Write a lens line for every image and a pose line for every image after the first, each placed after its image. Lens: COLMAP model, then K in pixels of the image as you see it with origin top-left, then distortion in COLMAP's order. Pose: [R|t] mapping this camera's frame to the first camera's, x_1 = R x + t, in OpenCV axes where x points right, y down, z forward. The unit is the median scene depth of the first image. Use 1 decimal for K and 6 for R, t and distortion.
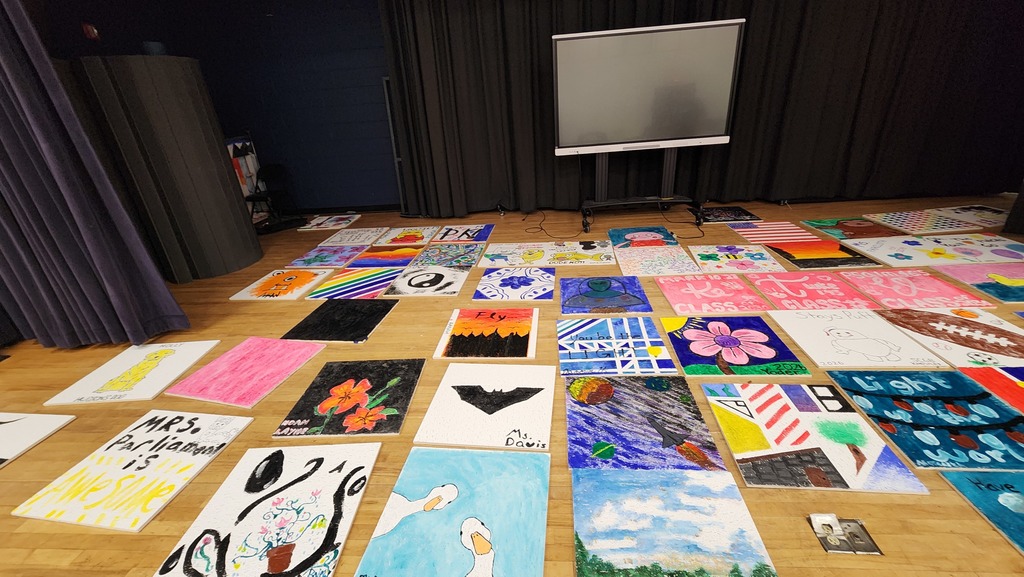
lens RADIAL K [[419.0, 0, 512.0], [0, 419.0, 288.5], [0, 0, 1]] dist [0.001743, 0.000457]
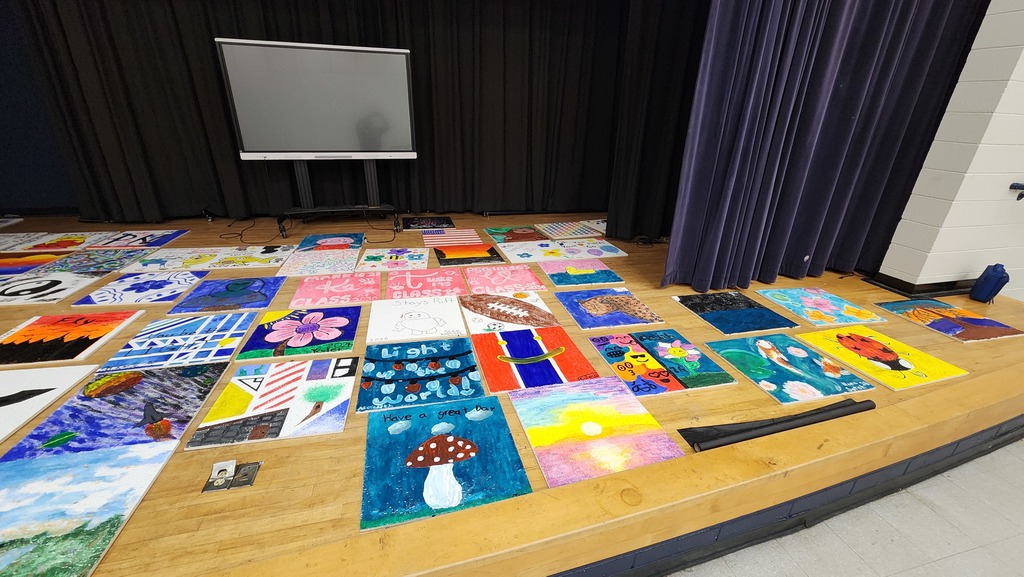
lens RADIAL K [[419.0, 0, 512.0], [0, 419.0, 288.5], [0, 0, 1]] dist [0.001743, 0.000457]
pose [[0.946649, -0.033312, 0.320540, 0.516365], [0.046638, 0.998334, -0.033985, 0.064944], [-0.318873, 0.047121, 0.946625, -0.161810]]
